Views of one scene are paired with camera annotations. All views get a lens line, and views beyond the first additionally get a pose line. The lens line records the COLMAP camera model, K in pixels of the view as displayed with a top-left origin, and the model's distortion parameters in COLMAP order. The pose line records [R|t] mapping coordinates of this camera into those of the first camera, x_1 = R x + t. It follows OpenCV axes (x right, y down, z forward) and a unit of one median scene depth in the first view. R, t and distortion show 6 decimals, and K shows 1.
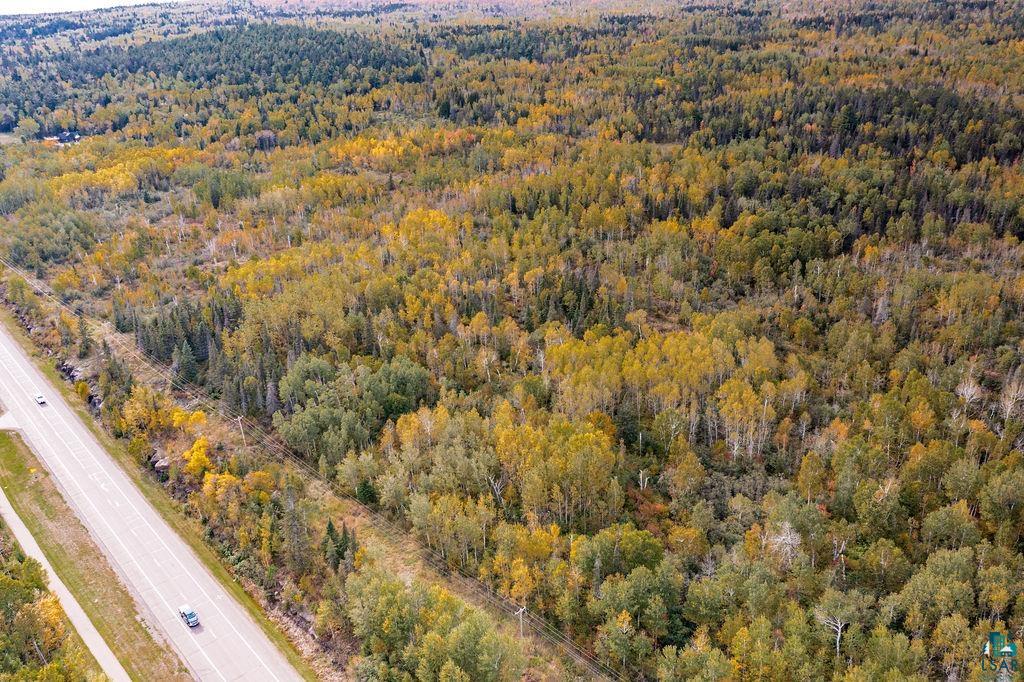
lens RADIAL K [[811.5, 0, 512.0], [0, 811.5, 341.0], [0, 0, 1]] dist [-0.002321, 0.010084]
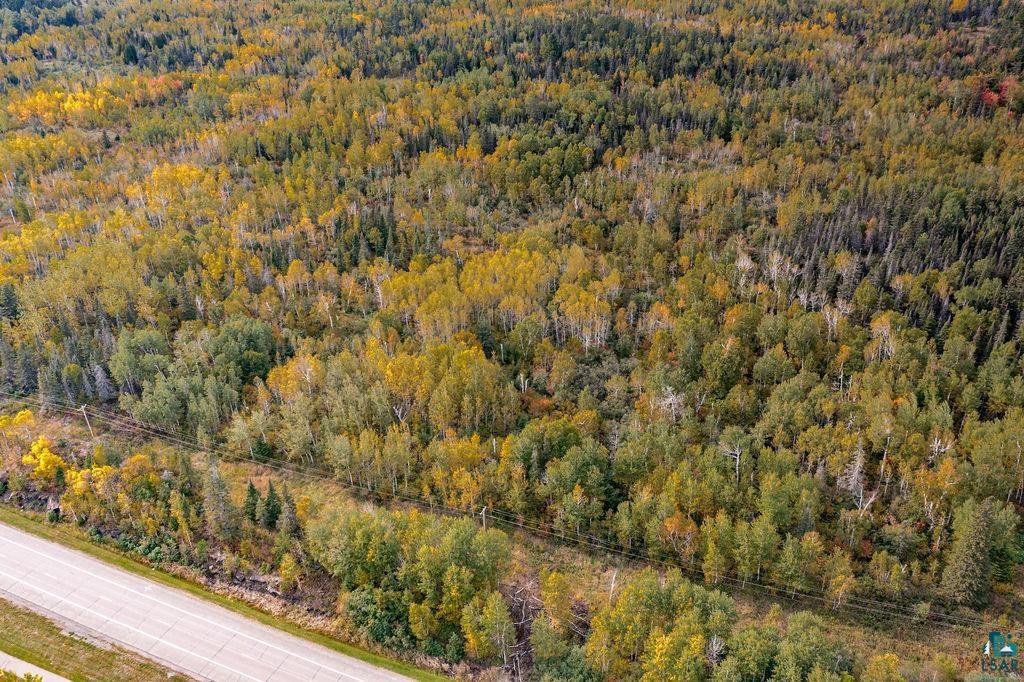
lens RADIAL K [[811.5, 0, 512.0], [0, 811.5, 341.0], [0, 0, 1]] dist [-0.002321, 0.010084]
pose [[0.914226, -0.173409, 0.366225, -0.157513], [0.147721, 0.984234, 0.097276, 0.003712], [-0.377320, -0.034833, 0.925428, -0.007594]]
